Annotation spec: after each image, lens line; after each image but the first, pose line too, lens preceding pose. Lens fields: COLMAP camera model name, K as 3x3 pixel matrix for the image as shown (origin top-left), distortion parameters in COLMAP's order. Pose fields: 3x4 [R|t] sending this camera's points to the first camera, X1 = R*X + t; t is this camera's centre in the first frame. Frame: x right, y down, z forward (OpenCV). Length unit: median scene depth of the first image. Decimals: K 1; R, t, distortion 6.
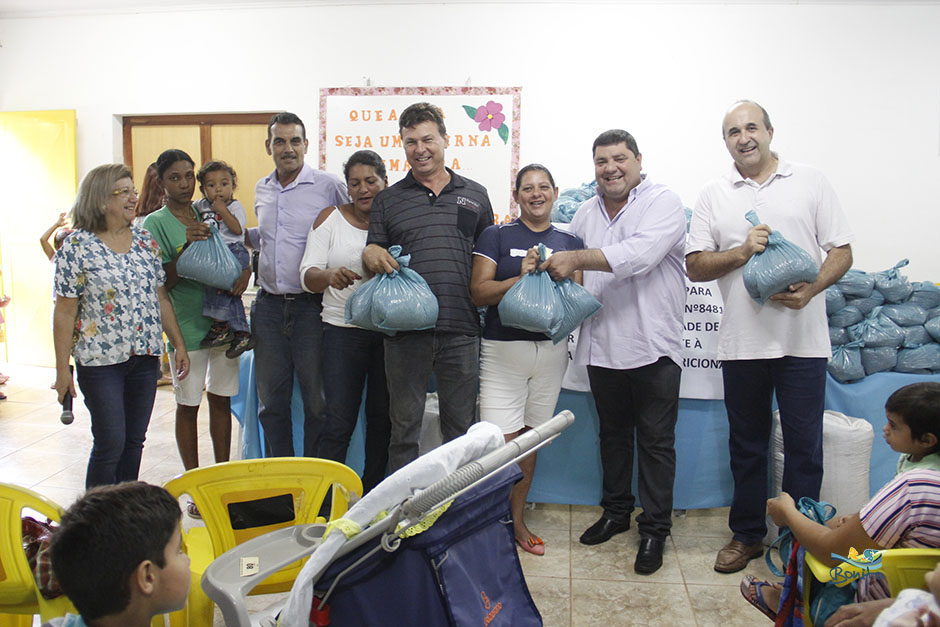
lens RADIAL K [[749.4, 0, 458.4], [0, 749.4, 309.8], [0, 0, 1]] dist [-0.178292, 0.104743]
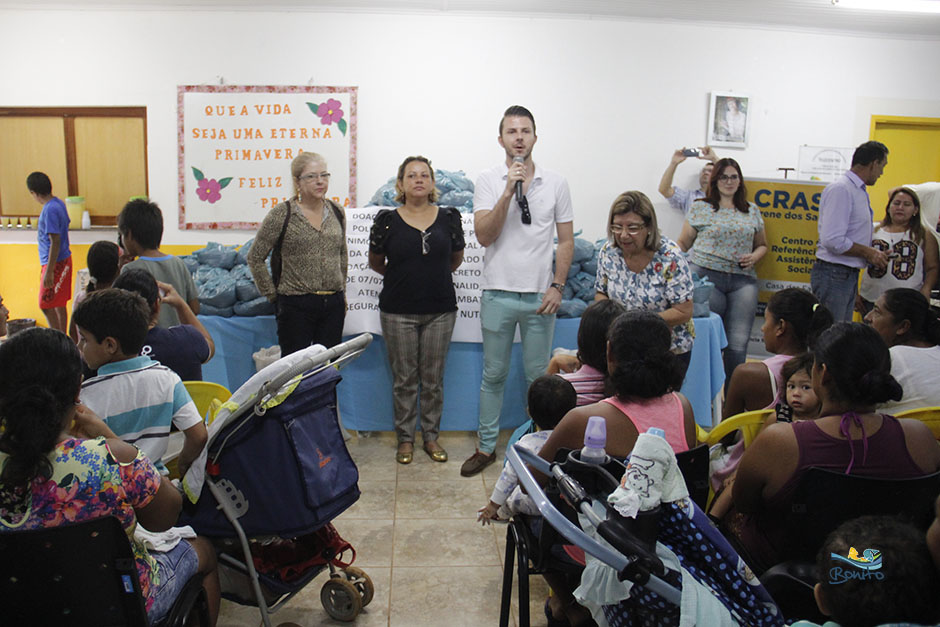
lens RADIAL K [[749.4, 0, 458.4], [0, 749.4, 309.8], [0, 0, 1]] dist [-0.178292, 0.104743]
pose [[0.981043, -0.031344, 0.191239, 0.014629], [0.025058, 0.999066, 0.035198, 0.014929], [-0.192164, -0.029739, 0.980912, -0.261210]]
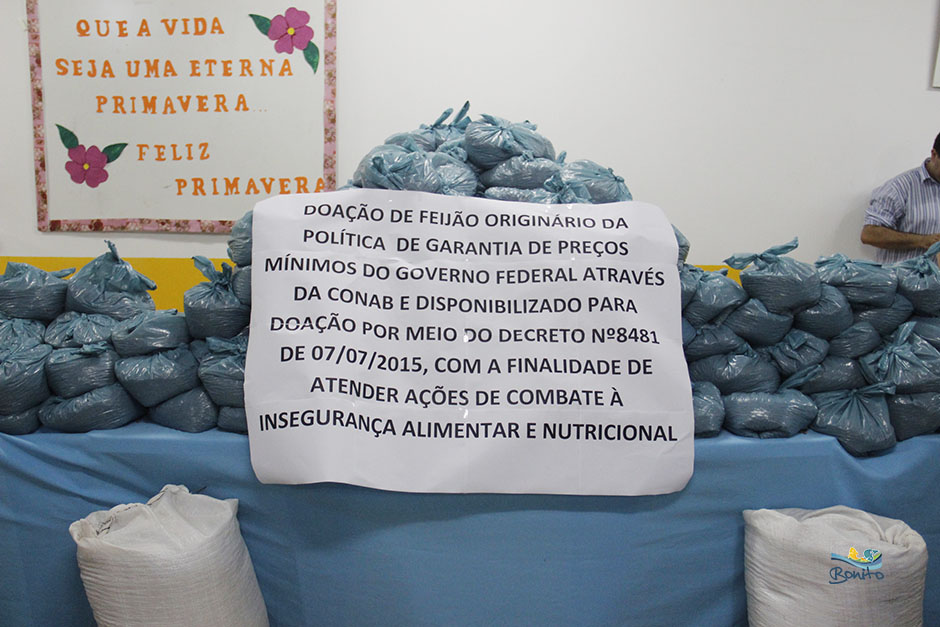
lens RADIAL K [[837.9, 0, 446.9], [0, 837.9, 311.1], [0, 0, 1]] dist [-0.136235, 0.146485]
pose [[0.987528, -0.027704, 0.154985, 0.093742], [0.023179, 0.999253, 0.030930, -0.043323], [-0.155726, -0.026952, 0.987433, 0.370920]]
